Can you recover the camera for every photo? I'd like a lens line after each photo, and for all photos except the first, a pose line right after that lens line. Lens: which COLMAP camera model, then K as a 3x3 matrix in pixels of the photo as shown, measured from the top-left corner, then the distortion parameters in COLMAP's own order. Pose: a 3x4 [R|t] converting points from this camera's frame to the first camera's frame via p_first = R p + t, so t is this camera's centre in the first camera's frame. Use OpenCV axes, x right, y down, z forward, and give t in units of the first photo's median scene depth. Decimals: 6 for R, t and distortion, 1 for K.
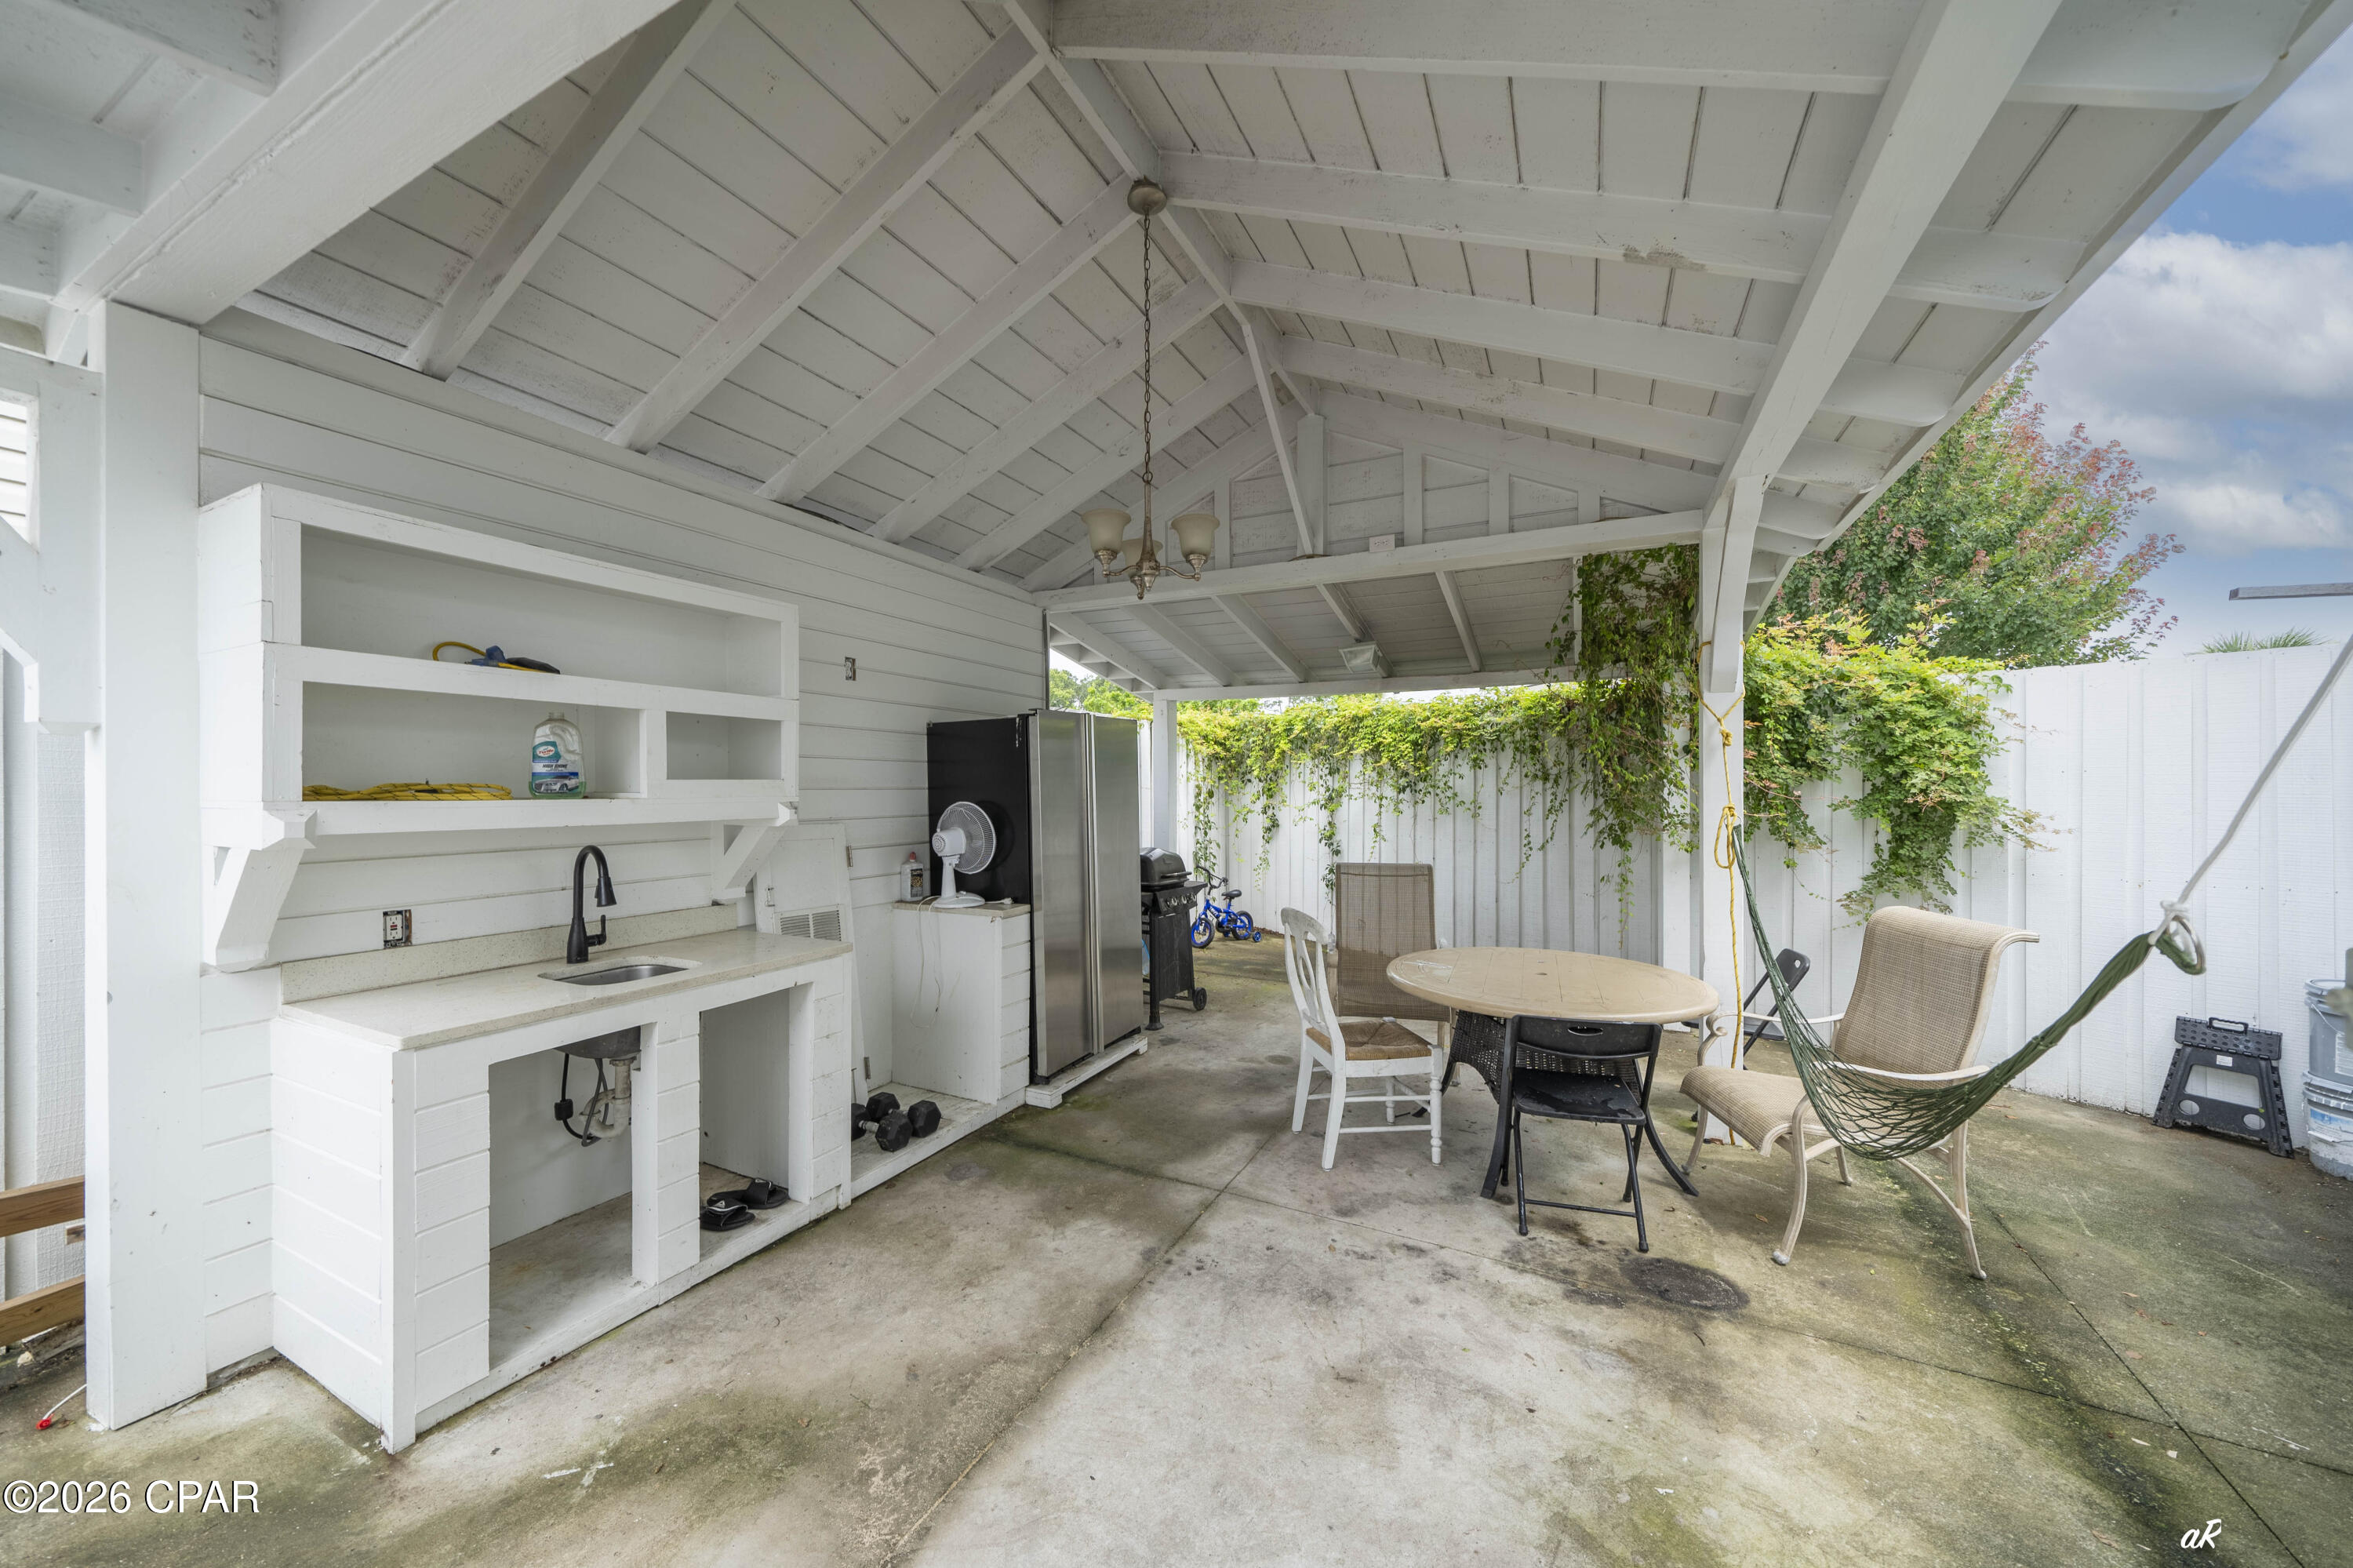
lens RADIAL K [[827.4, 0, 1185.4], [0, 827.4, 788.1], [0, 0, 1]] dist [-0.001902, -0.000381]
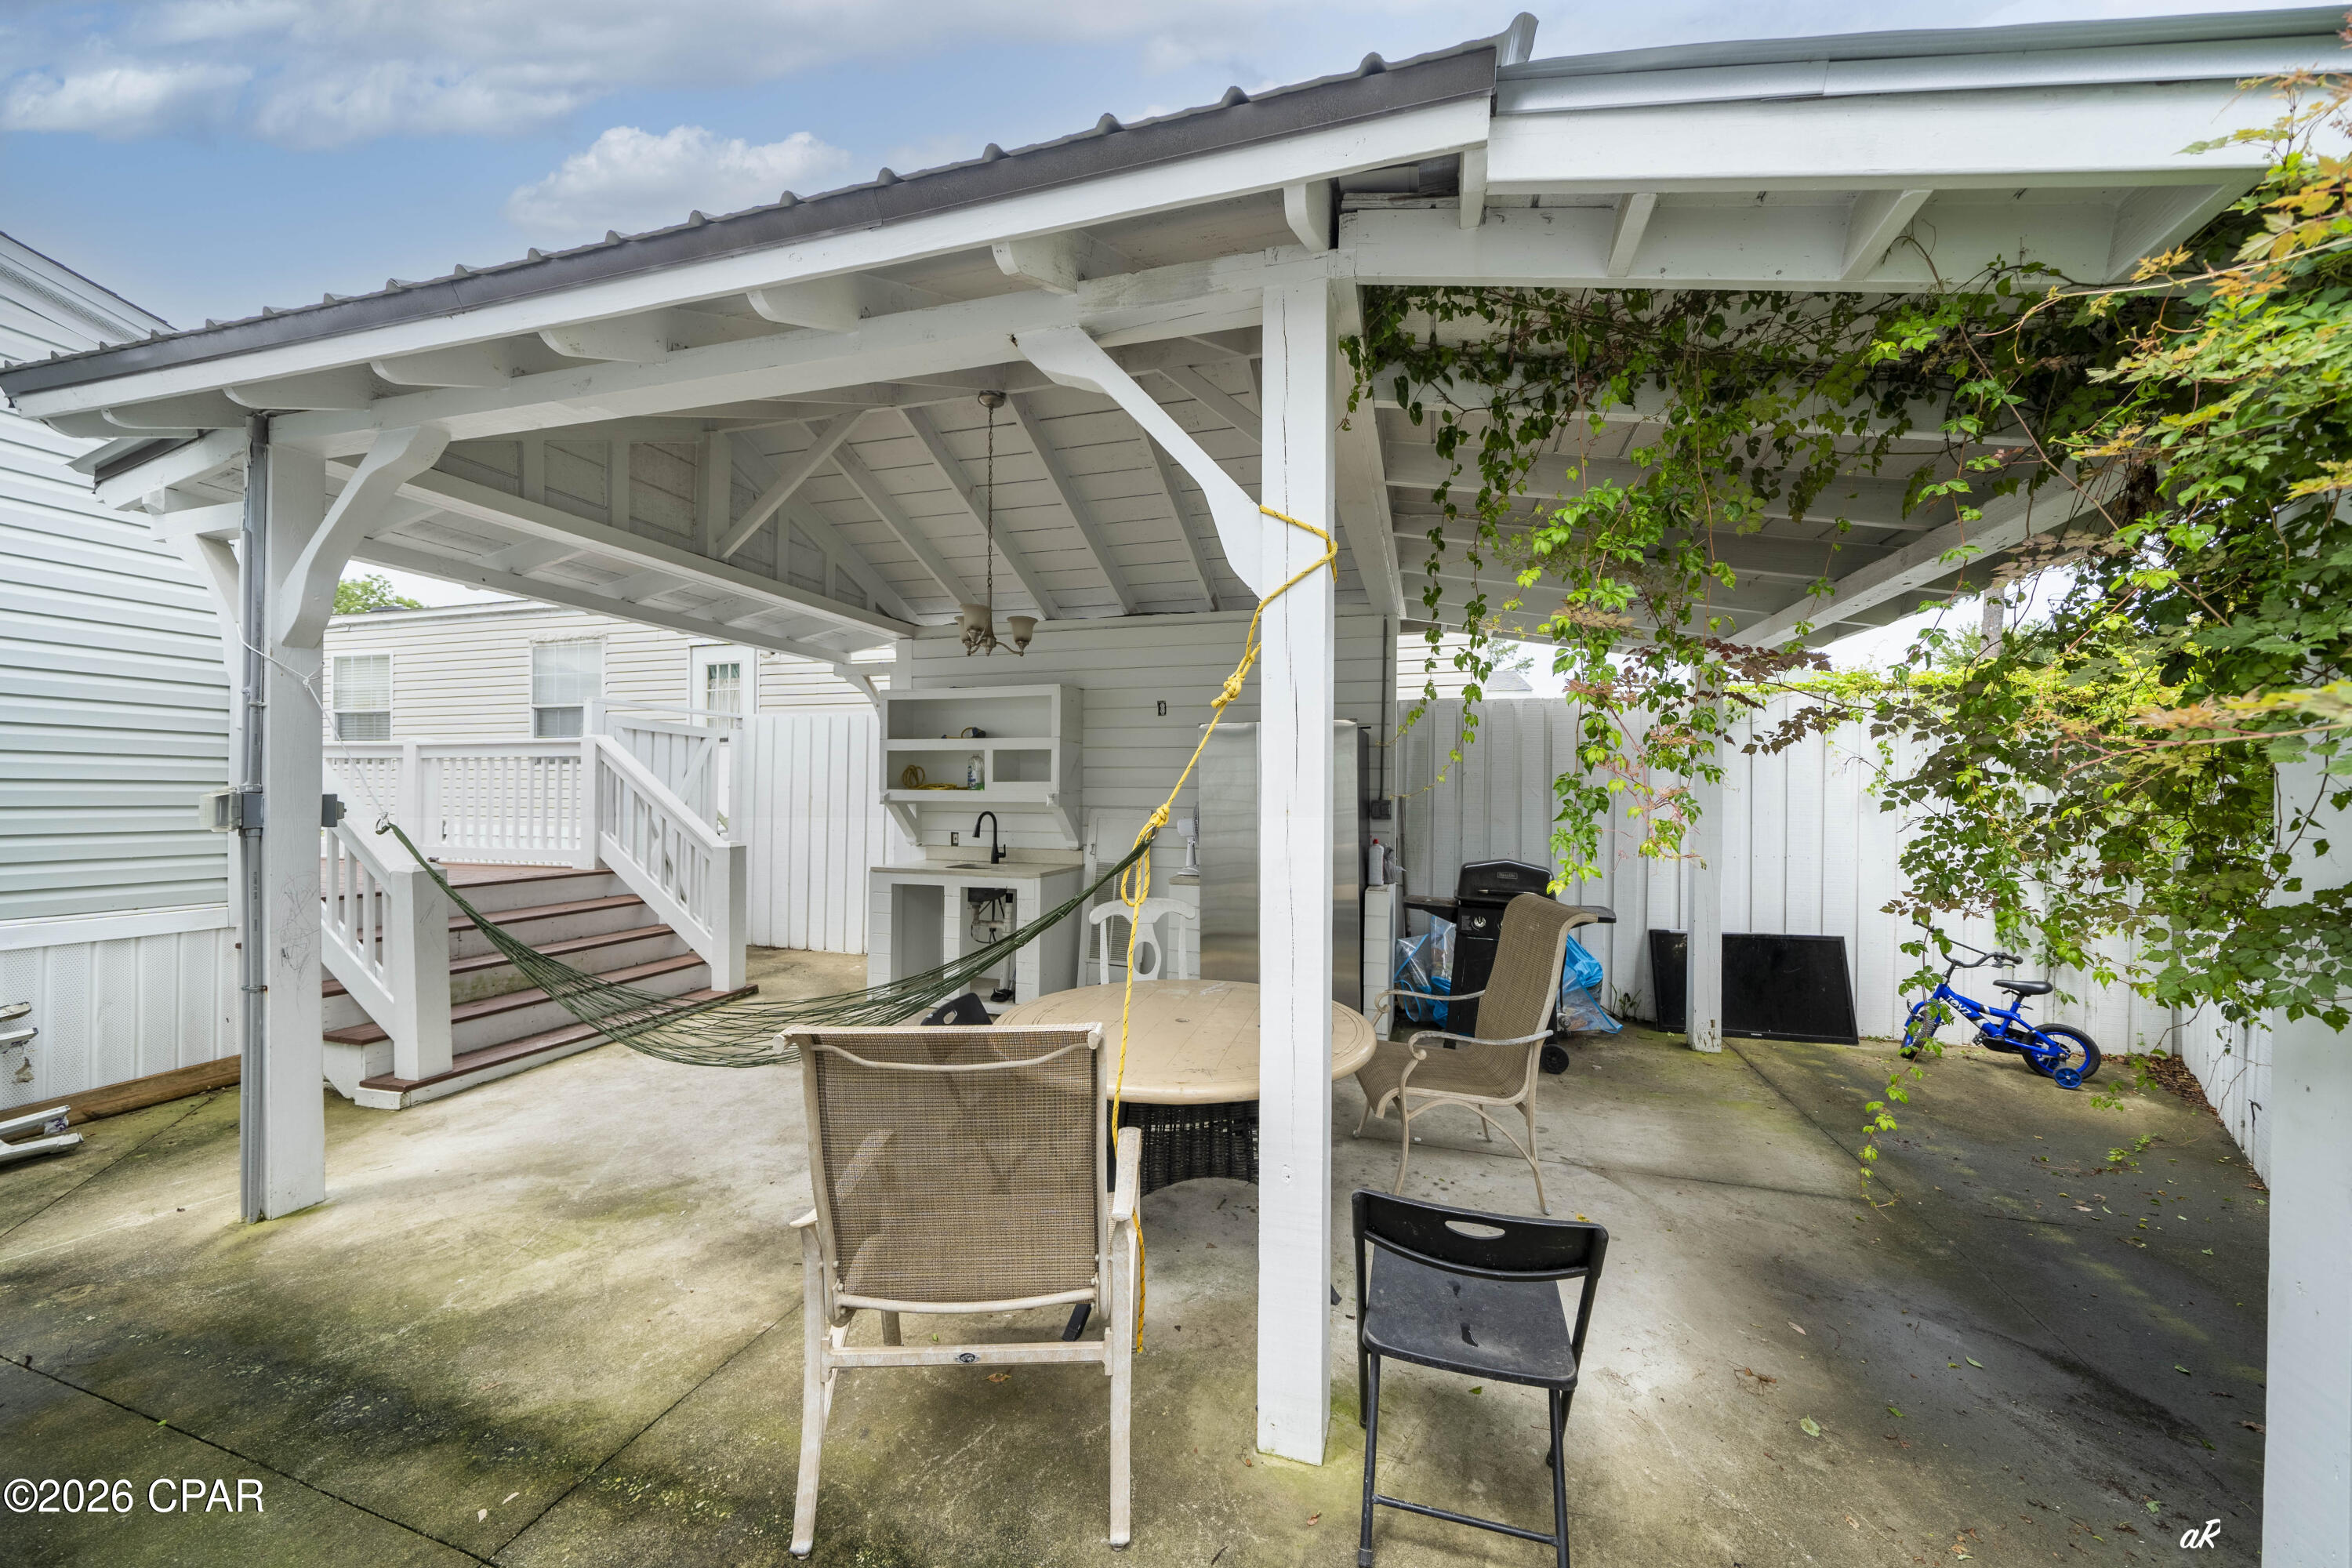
lens RADIAL K [[827.1, 0, 1184.9], [0, 827.1, 788.1], [0, 0, 1]] dist [-0.001902, -0.000381]
pose [[0.164927, -0.000136, -0.986306, 1.415247], [-0.006877, 0.999976, -0.001288, 0.005275], [0.986282, 0.006995, 0.164922, 1.024643]]
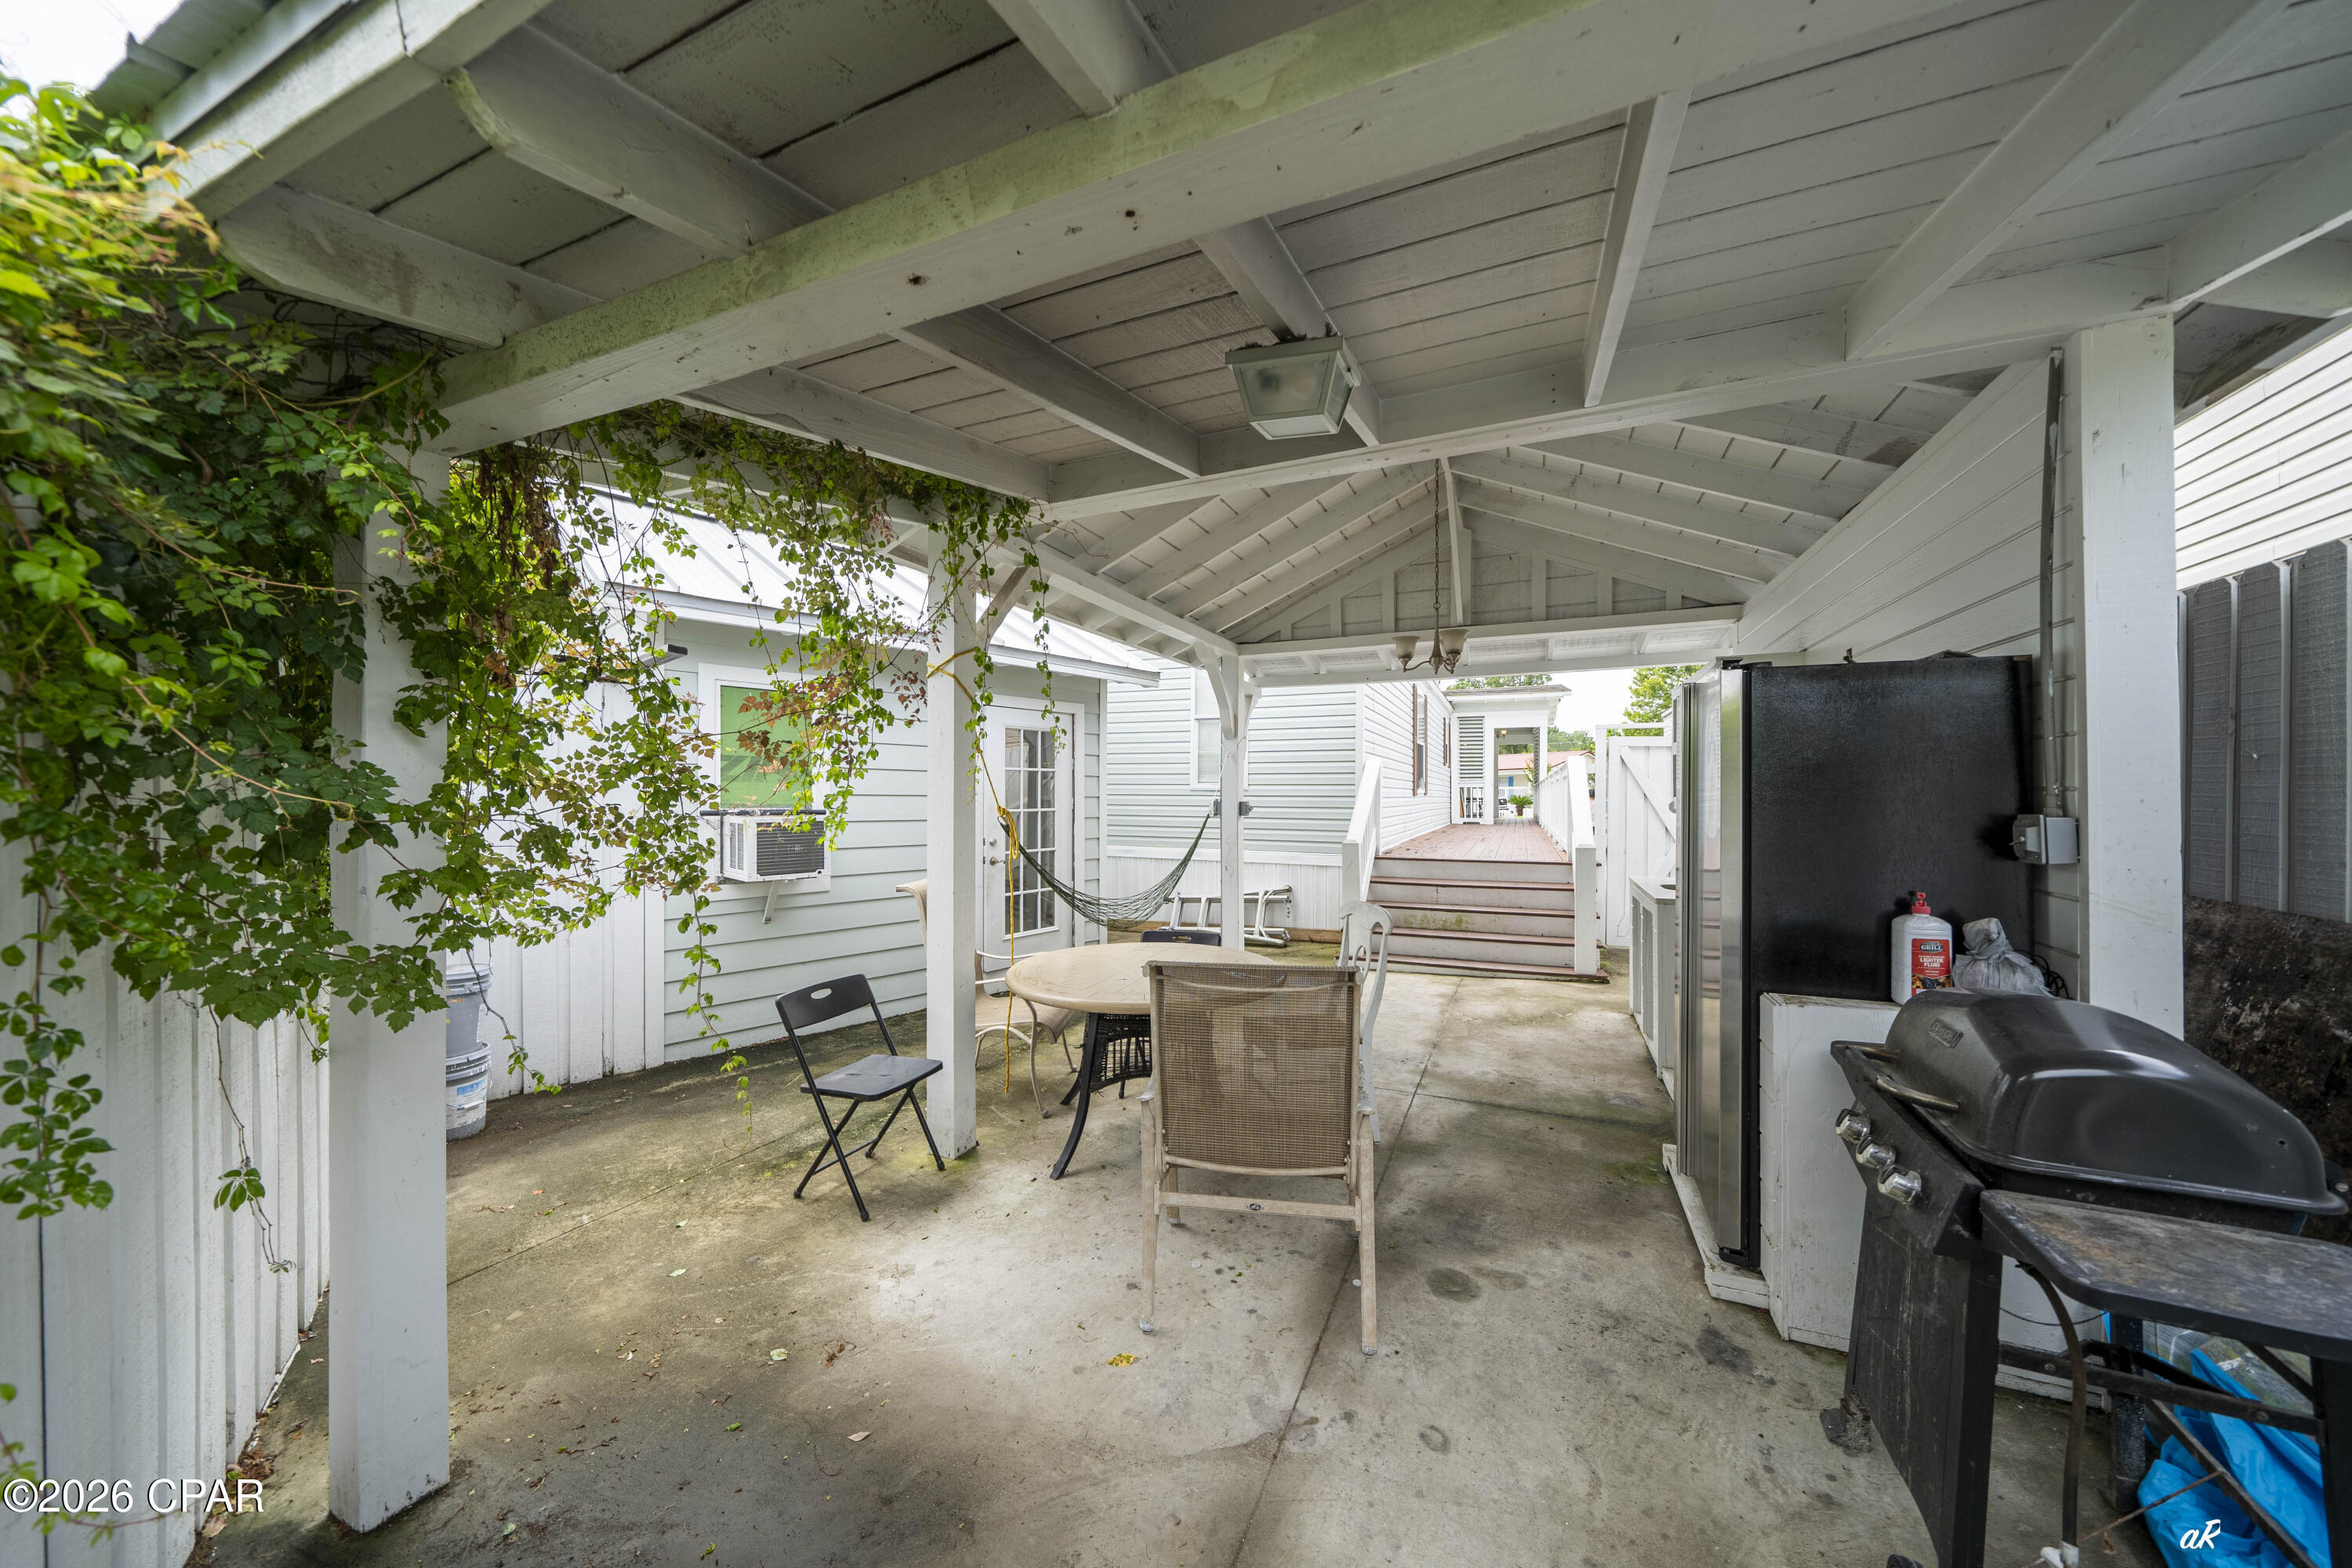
lens RADIAL K [[823.9, 0, 1187.0], [0, 823.9, 793.1], [0, 0, 1]] dist [-0.002116, -0.000127]
pose [[-0.999007, 0.002169, -0.044494, 0.494062], [0.002399, 0.999984, -0.005116, 0.001072], [0.044482, -0.005218, -0.998997, 2.420173]]
